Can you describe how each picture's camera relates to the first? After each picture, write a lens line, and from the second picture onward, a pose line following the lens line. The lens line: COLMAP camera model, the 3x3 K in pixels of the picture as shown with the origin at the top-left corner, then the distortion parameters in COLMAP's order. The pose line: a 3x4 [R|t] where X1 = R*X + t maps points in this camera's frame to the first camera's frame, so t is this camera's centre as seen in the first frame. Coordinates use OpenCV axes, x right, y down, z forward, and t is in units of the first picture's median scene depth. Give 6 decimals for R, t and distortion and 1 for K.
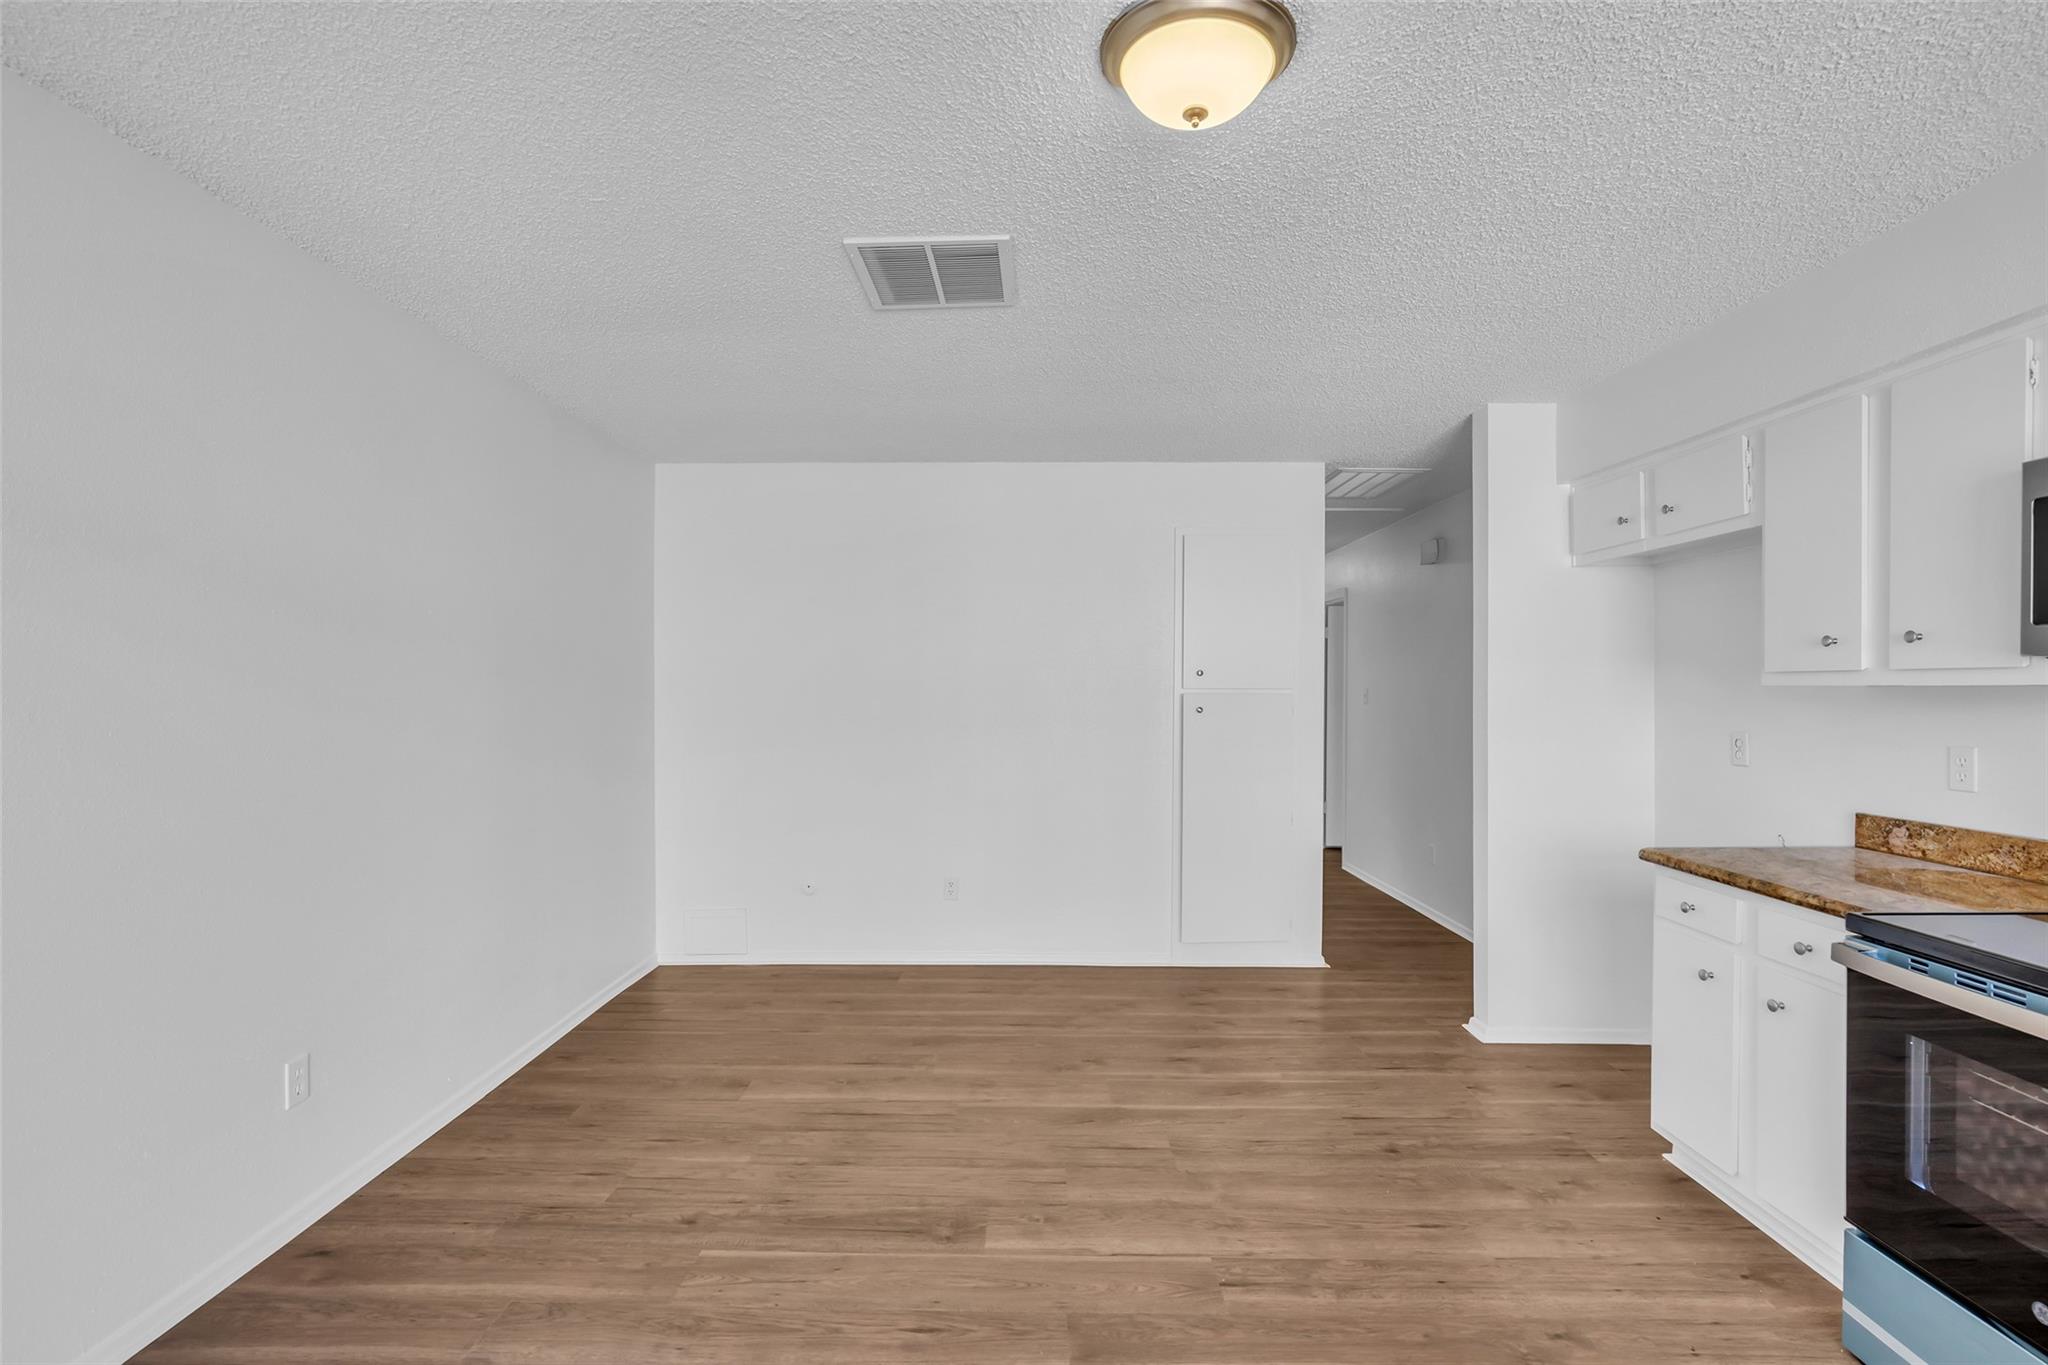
lens RADIAL K [[952.5, 0, 1019.1], [0, 952.5, 691.2], [0, 0, 1]] dist [-0.013352, 0.005248]
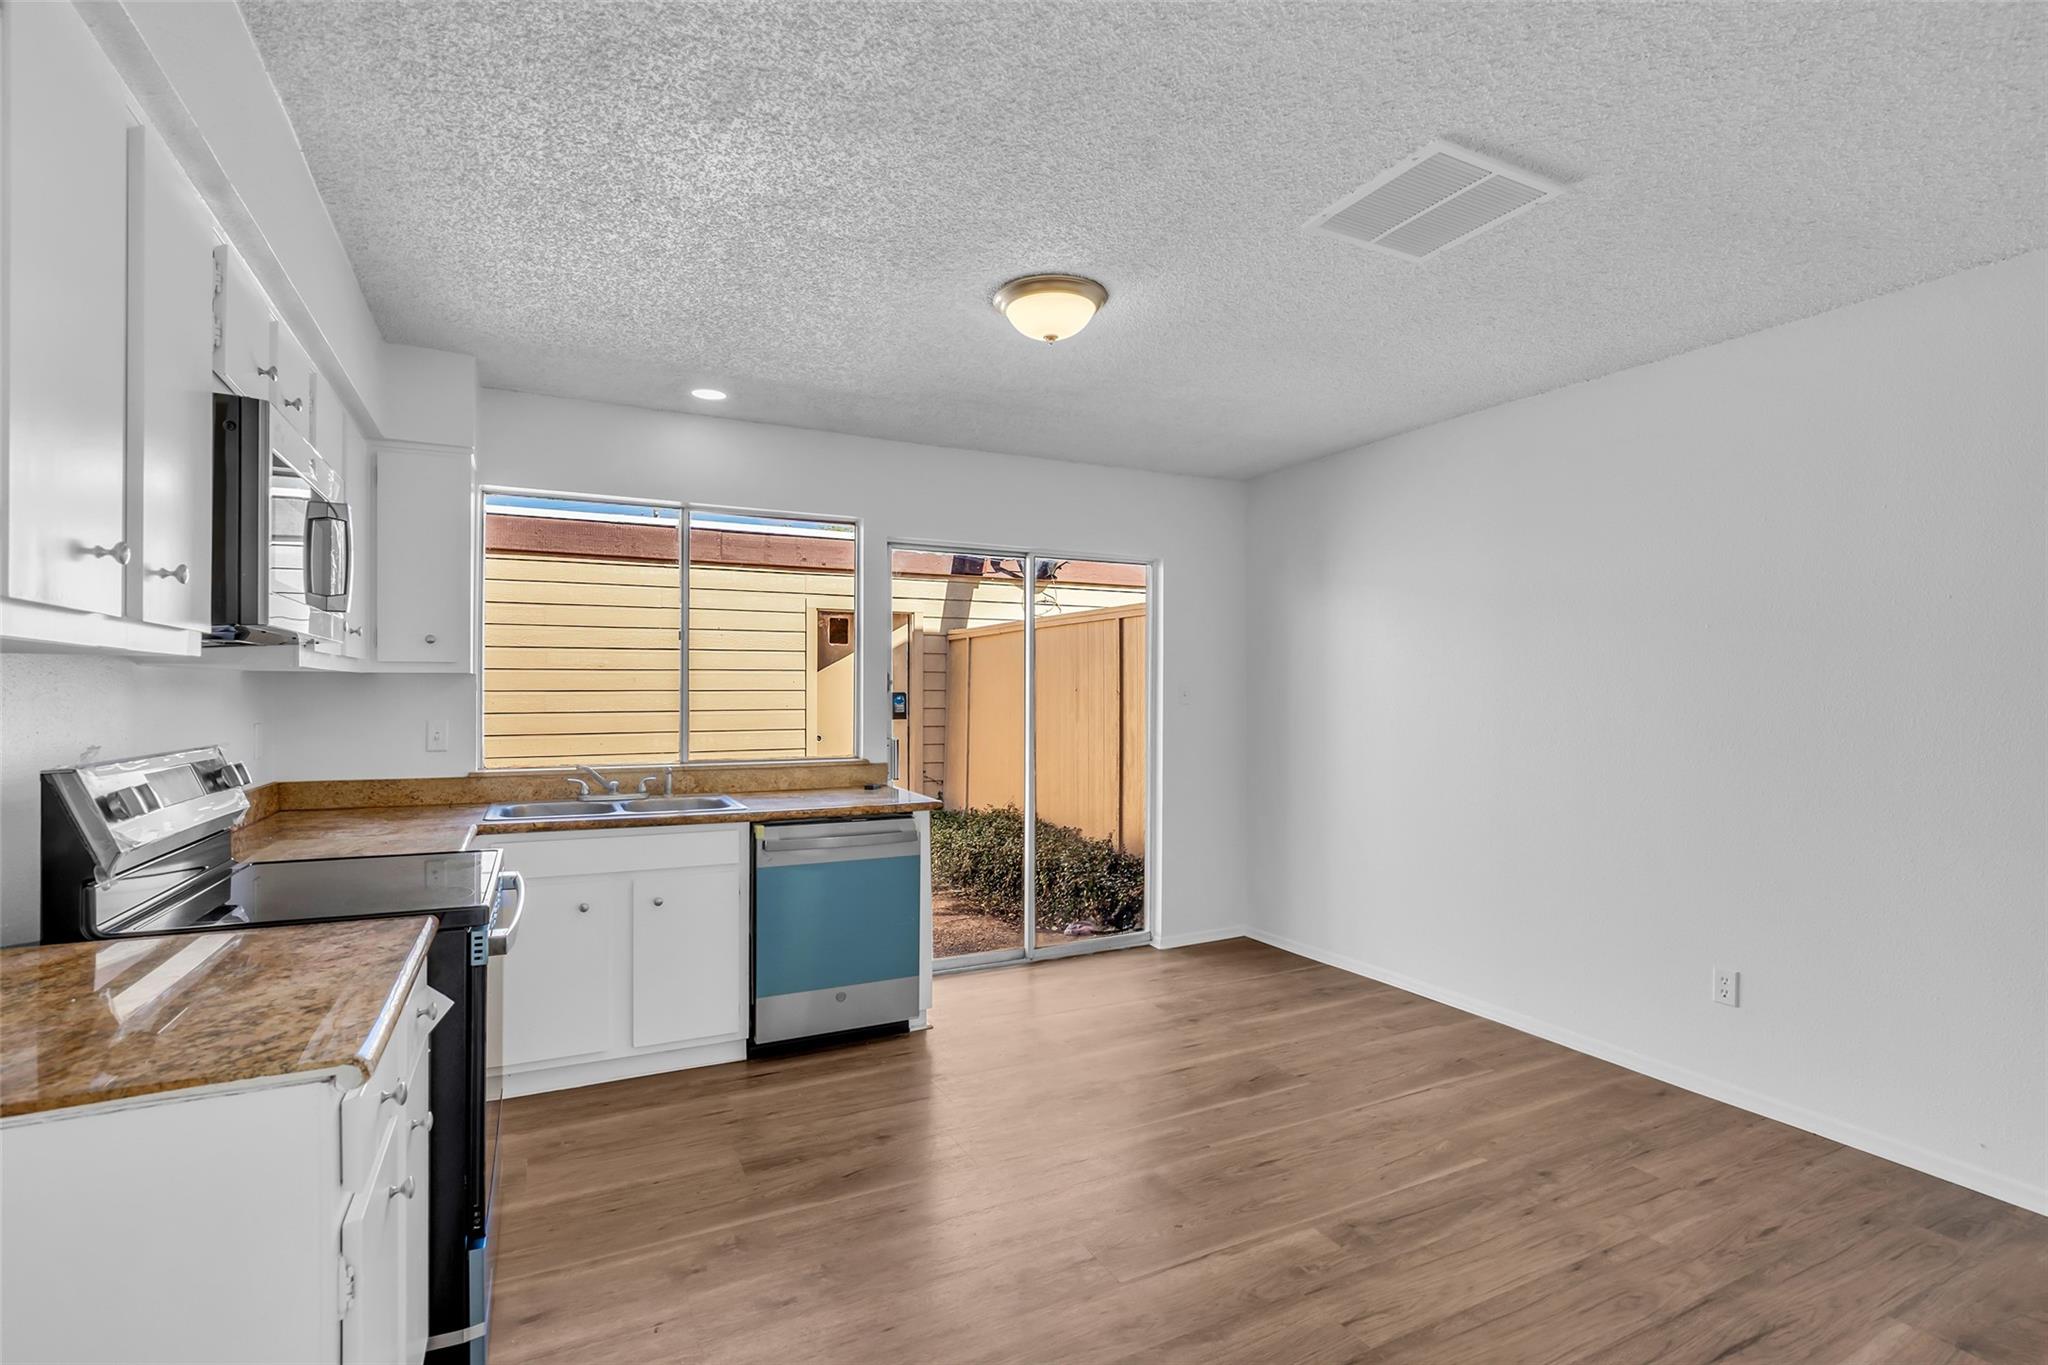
lens RADIAL K [[952.5, 0, 1018.4], [0, 952.5, 689.9], [0, 0, 1]] dist [-0.013352, 0.005248]
pose [[-0.890831, -0.007084, -0.454280, 0.617202], [-0.007819, 0.999969, -0.000261, 0.012934], [0.454268, 0.003320, -0.890859, 1.531545]]
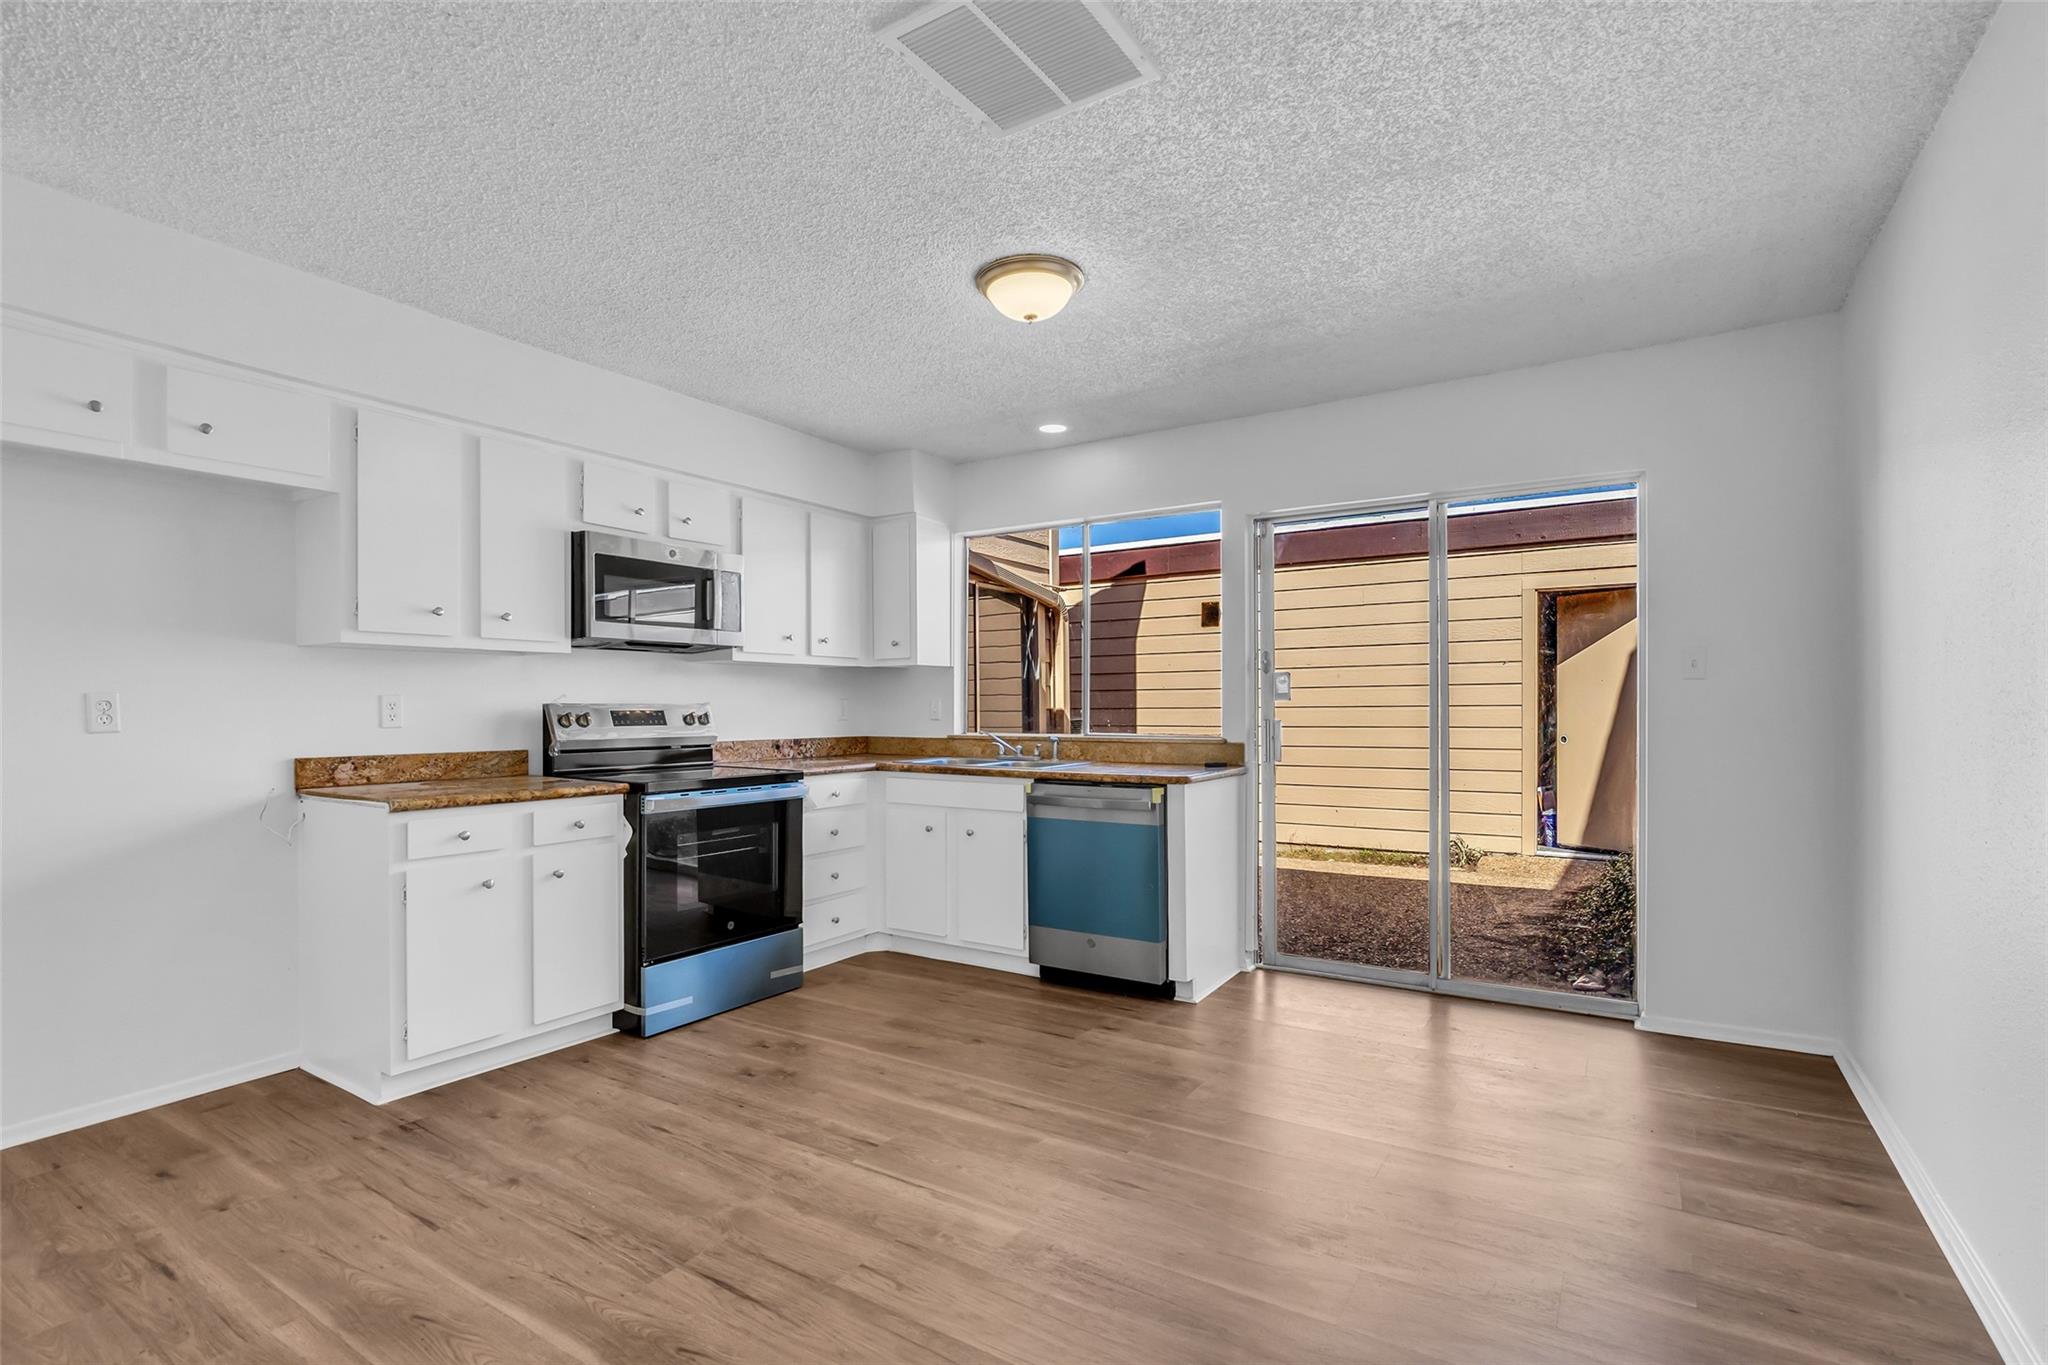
lens RADIAL K [[952.5, 0, 1019.9], [0, 952.5, 709.1], [0, 0, 1]] dist [-0.013352, 0.005248]
pose [[-0.844164, -0.002356, 0.536080, -0.458760], [0.003642, 0.999942, 0.010128, 0.063281], [-0.536073, 0.010502, -0.844106, 1.545395]]
